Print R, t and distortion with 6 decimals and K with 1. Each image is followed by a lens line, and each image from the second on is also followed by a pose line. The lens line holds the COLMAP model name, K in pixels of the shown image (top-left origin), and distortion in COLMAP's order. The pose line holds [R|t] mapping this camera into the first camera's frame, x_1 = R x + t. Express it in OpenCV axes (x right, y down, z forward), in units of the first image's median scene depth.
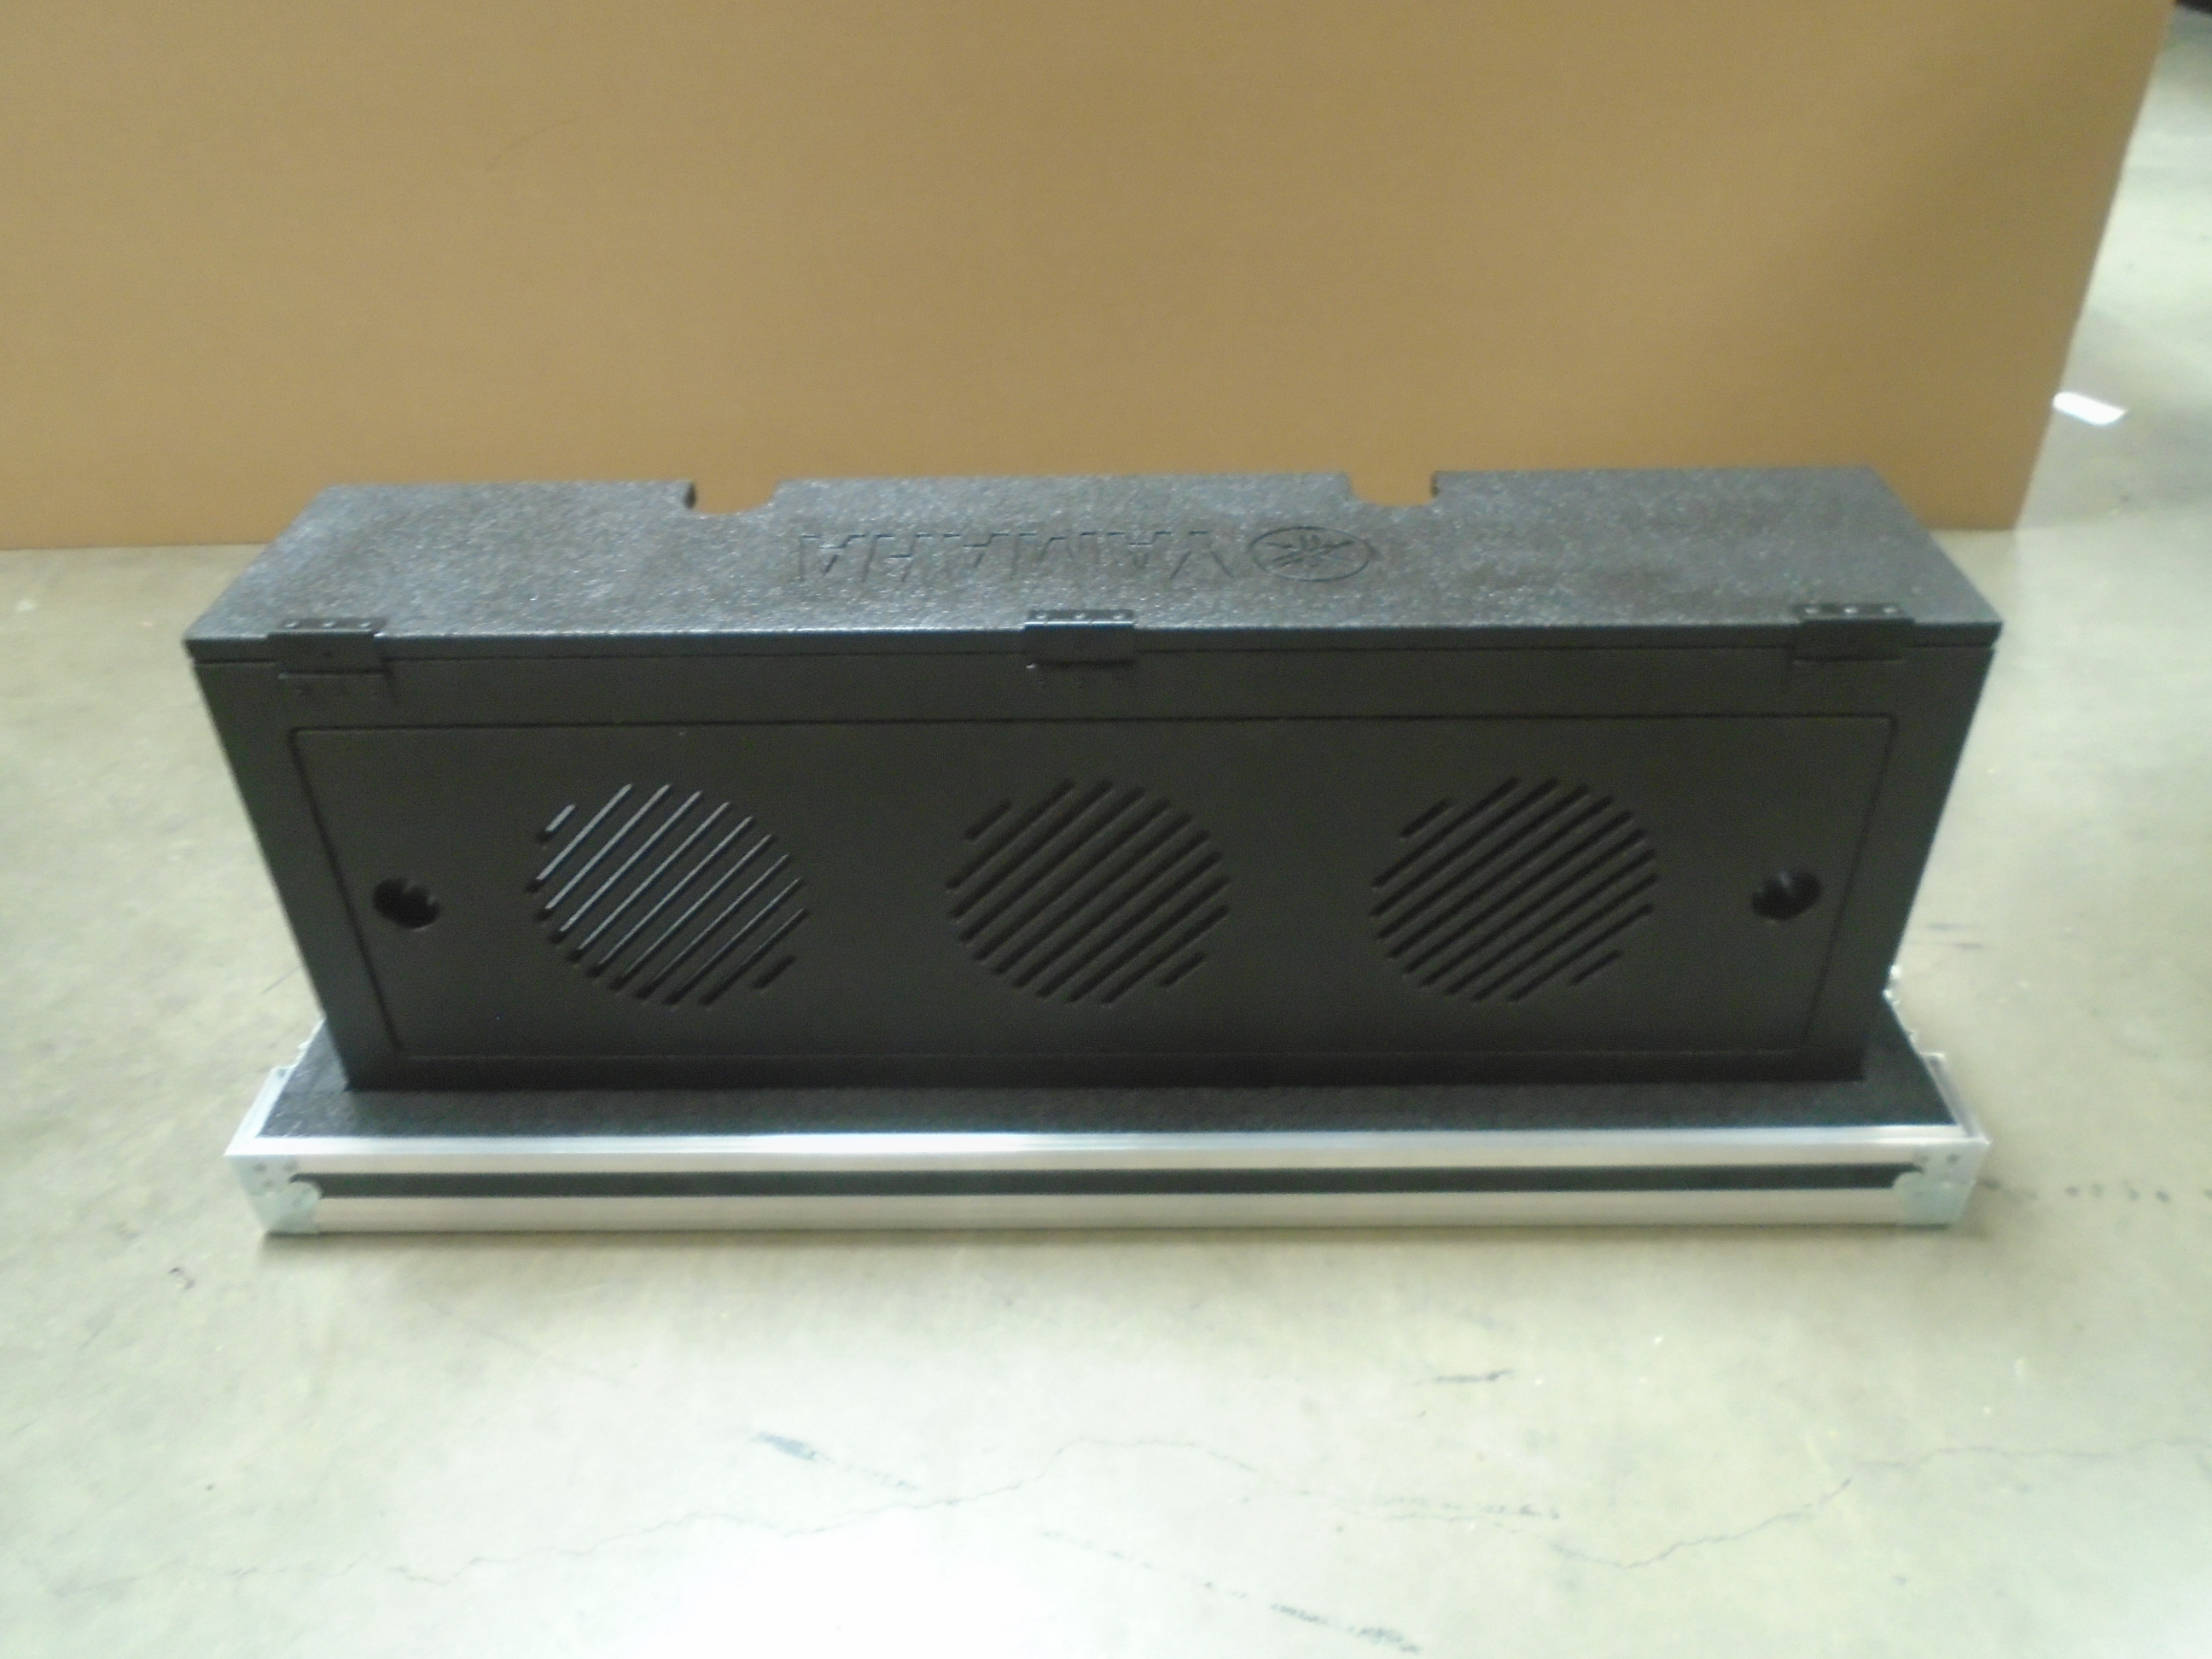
lens RADIAL K [[1710.2, 0, 1104.7], [0, 1710.2, 815.9], [0, 0, 1]] dist [-0.008837, 0.001144]
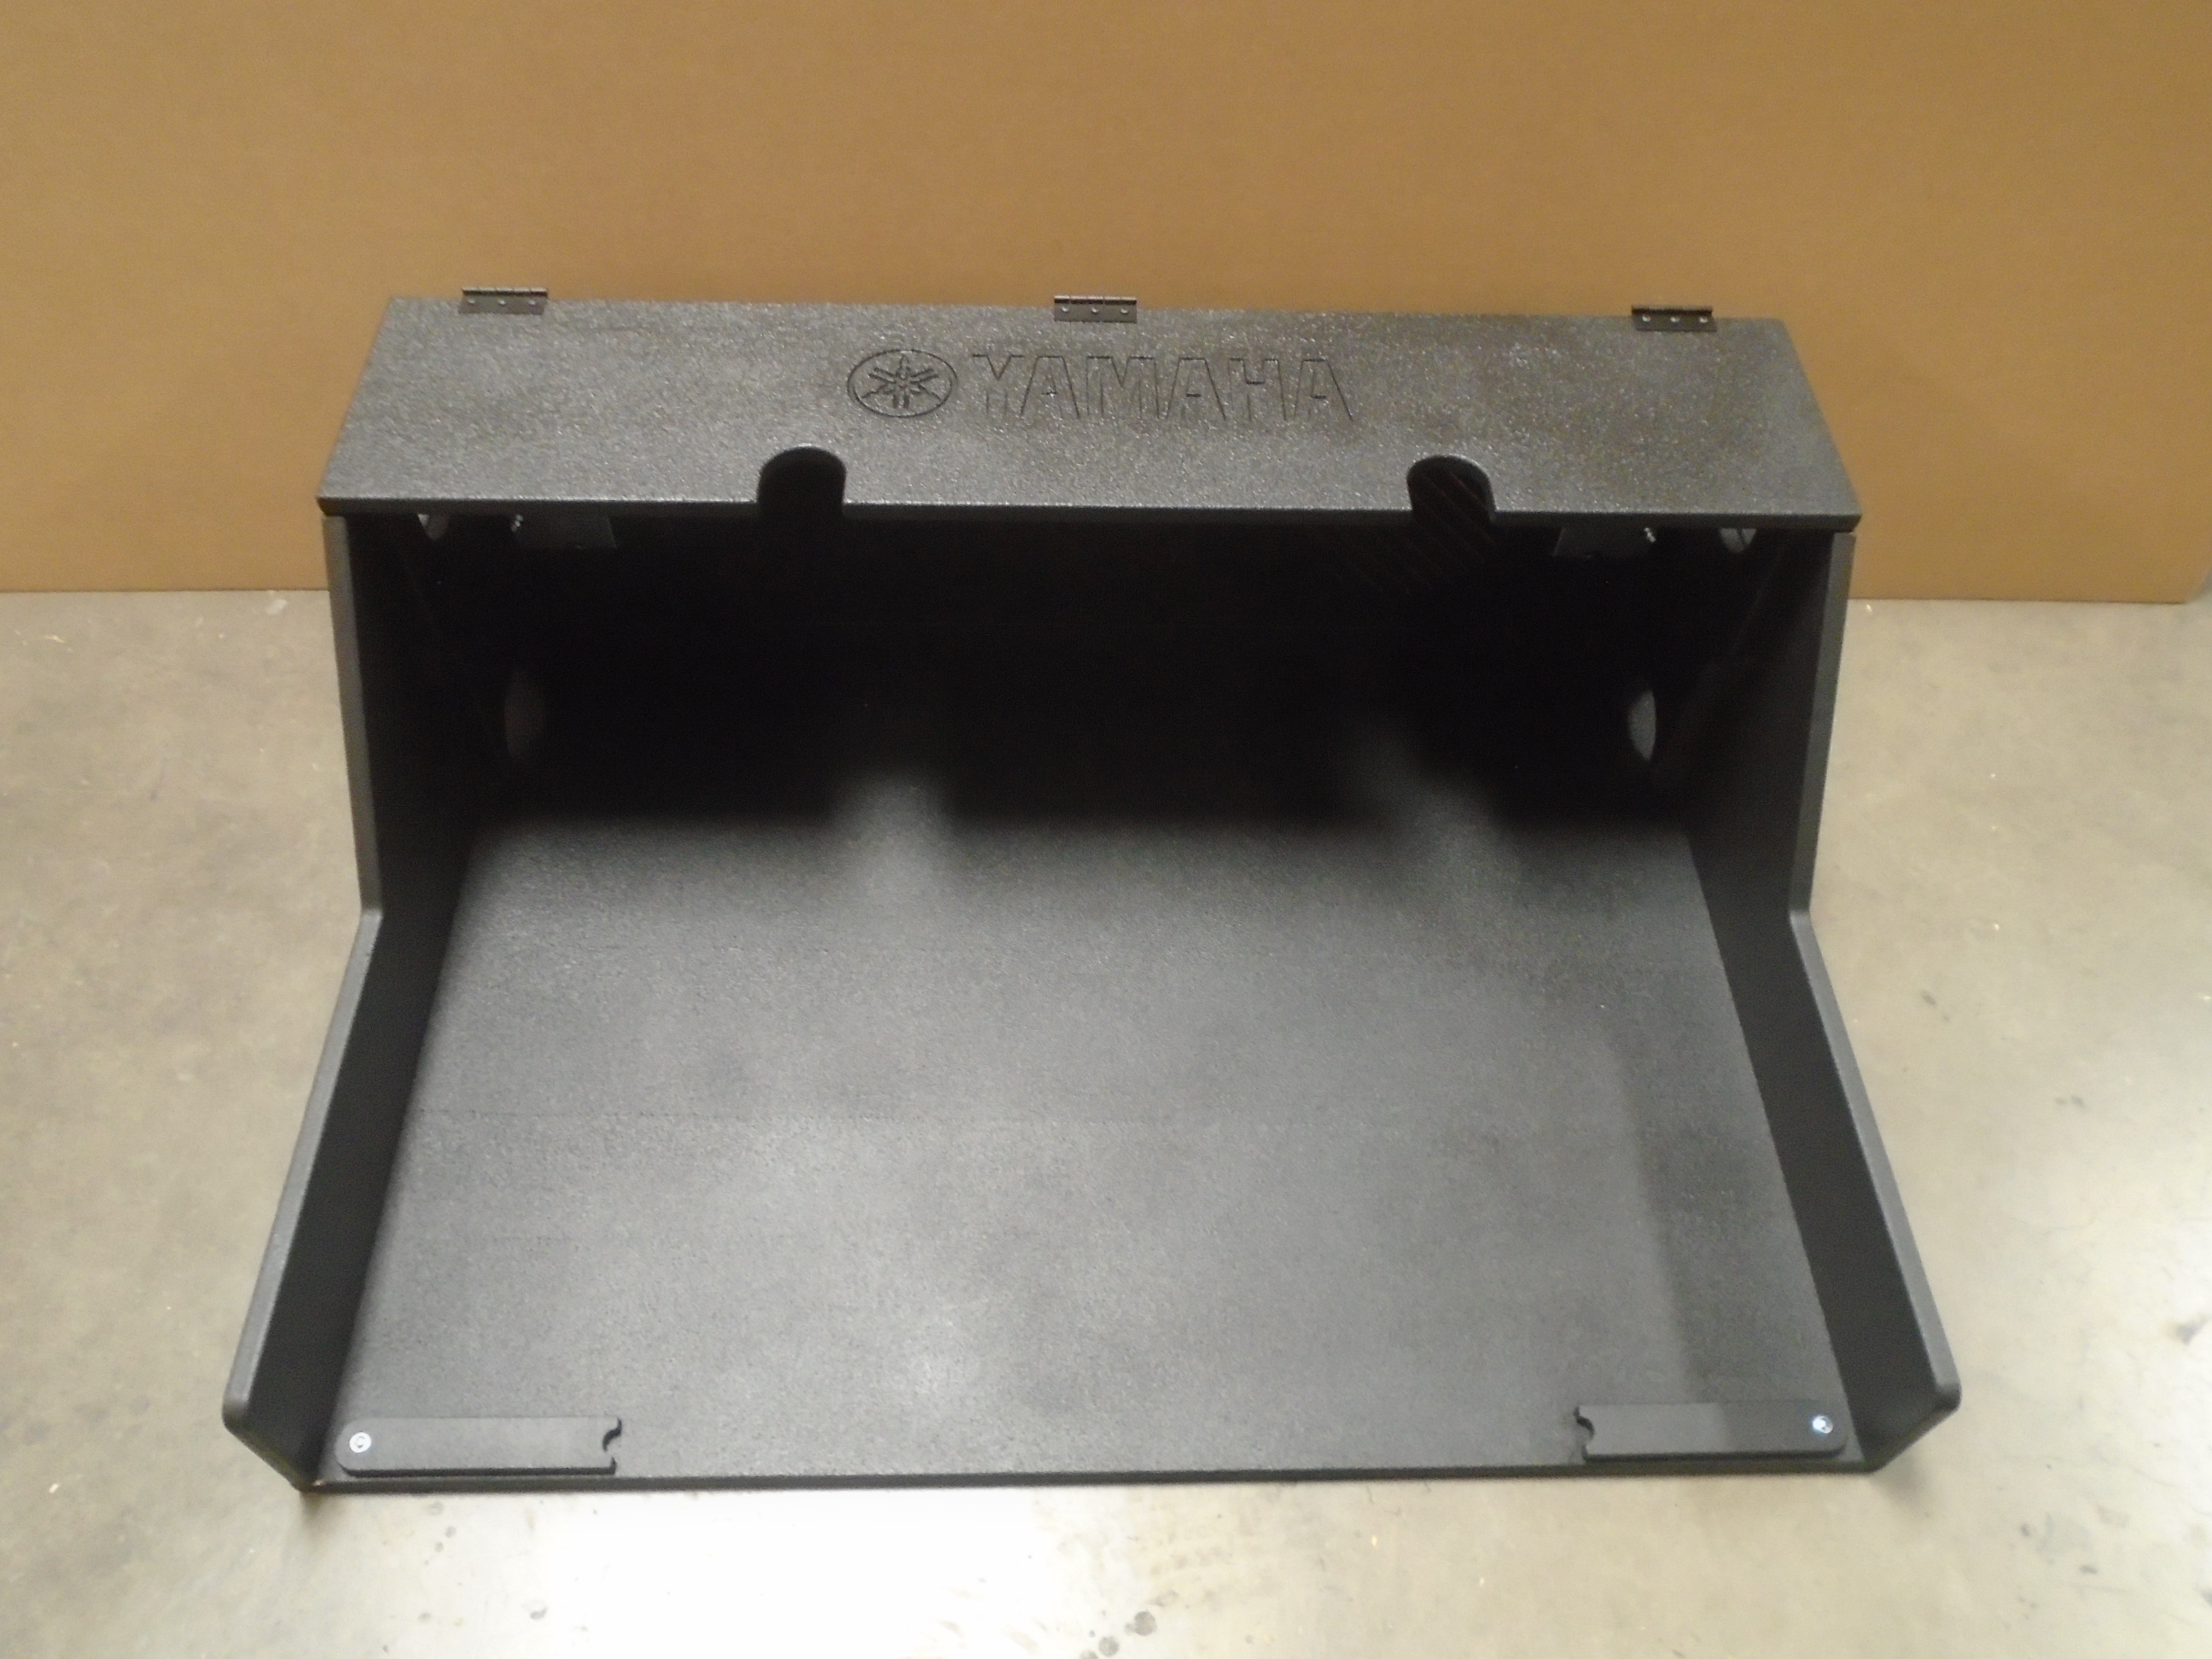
lens RADIAL K [[1710.2, 0, 1107.8], [0, 1710.2, 832.4], [0, 0, 1]] dist [-0.008837, 0.001144]
pose [[0.997326, -0.003140, 0.073013, -0.222518], [-0.019591, 0.951021, 0.308504, -0.481612], [-0.070406, -0.309110, 0.948417, 0.312687]]
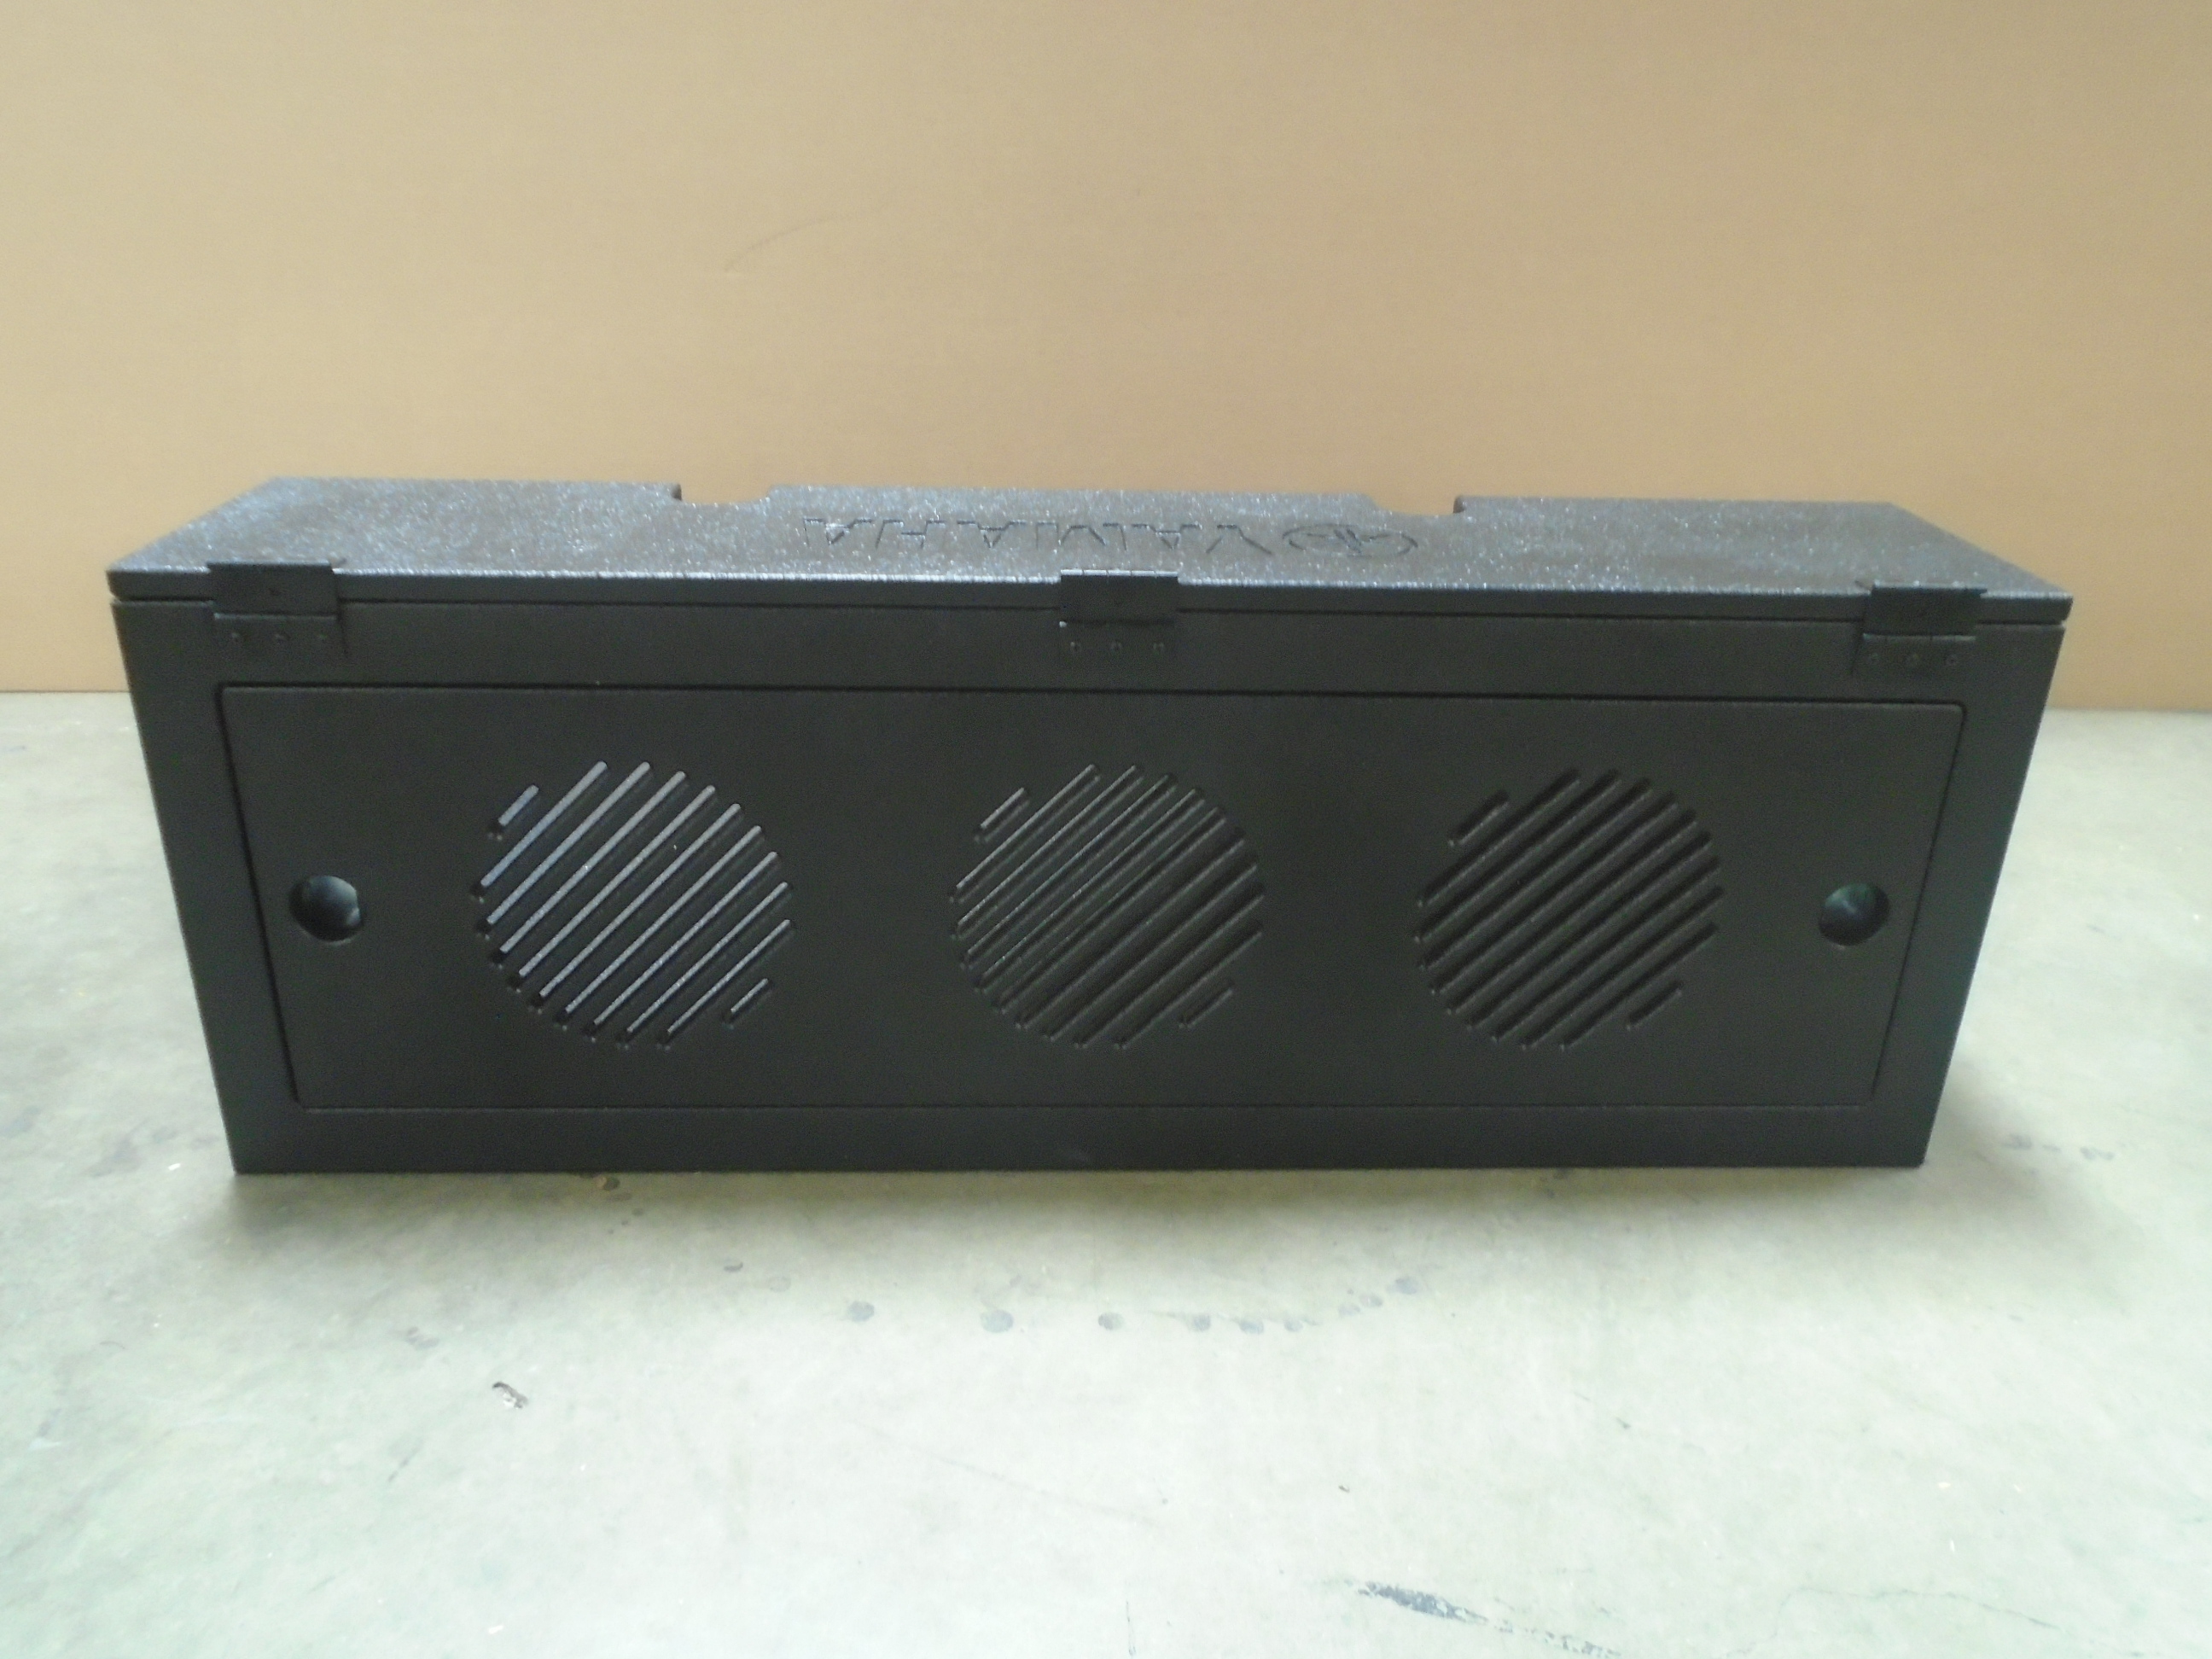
lens RADIAL K [[1710.2, 0, 1107.1], [0, 1710.2, 825.8], [0, 0, 1]] dist [-0.008837, 0.001144]
pose [[0.997924, 0.026308, 0.058780, -0.338936], [-0.014510, 0.981135, -0.192777, 0.171335], [-0.062743, 0.191524, 0.979480, 0.209942]]
